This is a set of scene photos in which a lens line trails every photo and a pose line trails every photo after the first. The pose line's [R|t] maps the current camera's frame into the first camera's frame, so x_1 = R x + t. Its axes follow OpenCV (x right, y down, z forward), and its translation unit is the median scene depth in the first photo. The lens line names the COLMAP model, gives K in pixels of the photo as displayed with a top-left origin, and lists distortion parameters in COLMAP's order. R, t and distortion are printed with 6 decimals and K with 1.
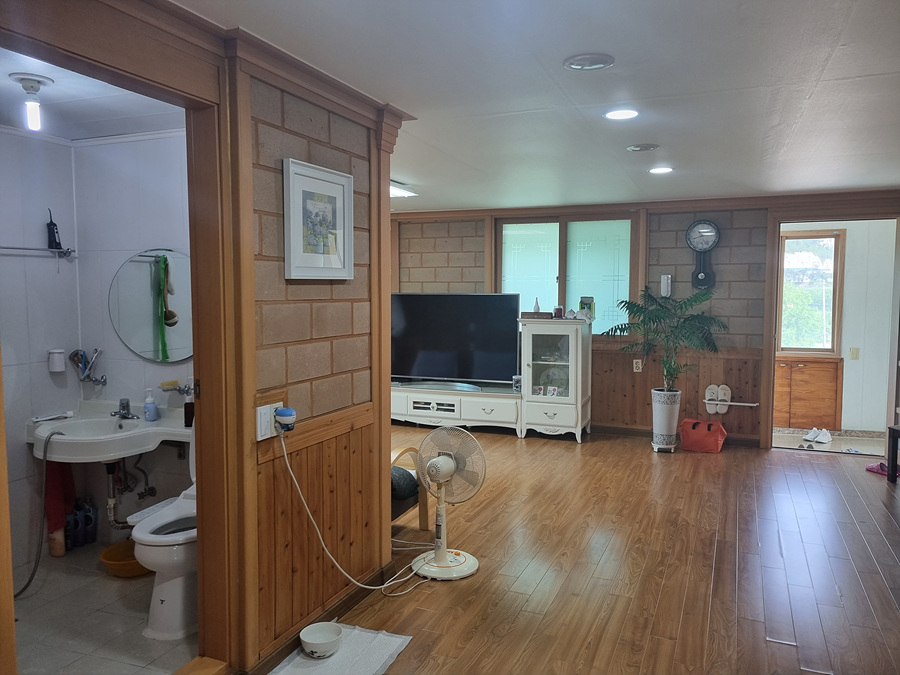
lens RADIAL K [[680.2, 0, 450.0], [0, 680.2, 342.5], [0, 0, 1]] dist [0.058711, -0.033446]
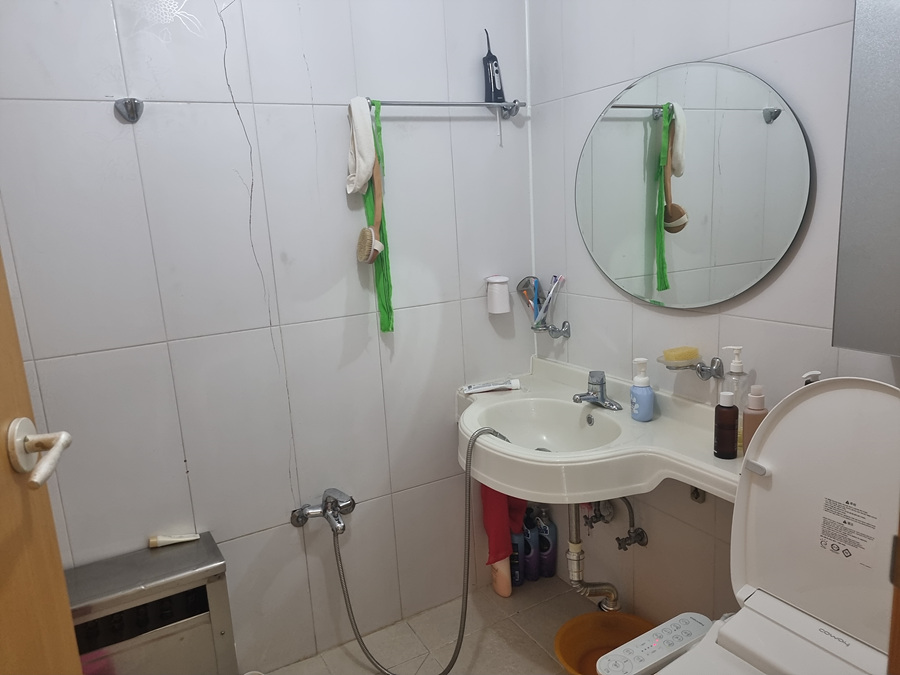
lens RADIAL K [[680.2, 0, 450.0], [0, 680.2, 342.5], [0, 0, 1]] dist [0.058711, -0.033446]
pose [[0.790642, 0.080220, -0.607000, -0.232866], [0.010205, 0.989516, 0.144065, -0.019679], [0.612193, -0.120099, 0.781534, 0.496145]]
